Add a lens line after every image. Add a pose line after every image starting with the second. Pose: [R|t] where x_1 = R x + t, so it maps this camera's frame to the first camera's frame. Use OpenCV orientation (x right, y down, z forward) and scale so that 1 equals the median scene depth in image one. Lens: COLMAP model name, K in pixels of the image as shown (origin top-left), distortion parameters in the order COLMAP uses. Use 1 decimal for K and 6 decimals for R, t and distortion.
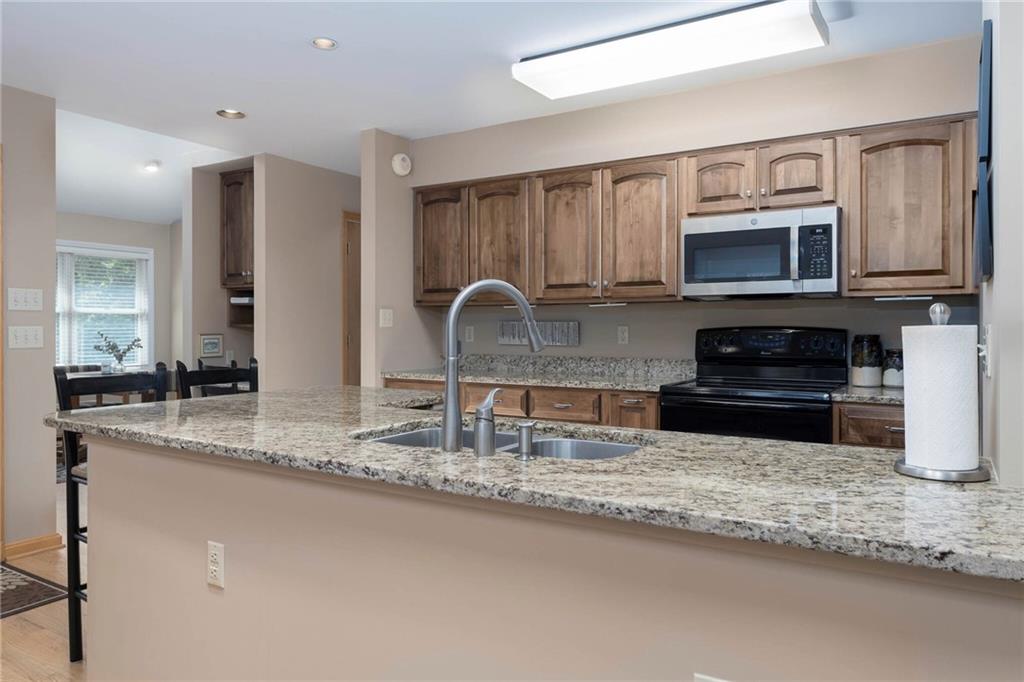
lens RADIAL K [[696.5, 0, 514.9], [0, 696.5, 341.4], [0, 0, 1]] dist [0.000408, -0.003346]
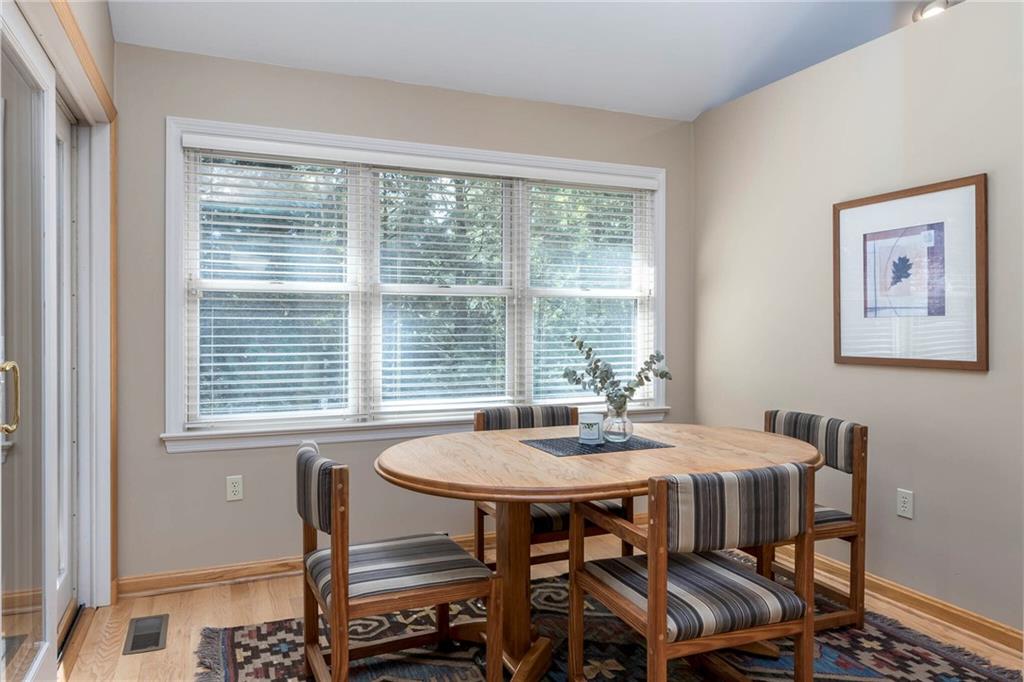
lens RADIAL K [[696.5, 0, 510.2], [0, 696.5, 335.8], [0, 0, 1]] dist [0.000408, -0.003346]
pose [[0.822925, 0.012408, -0.568014, -0.390474], [-0.016025, 0.999871, -0.001376, -0.012825], [0.567924, 0.010234, 0.823018, 0.632779]]
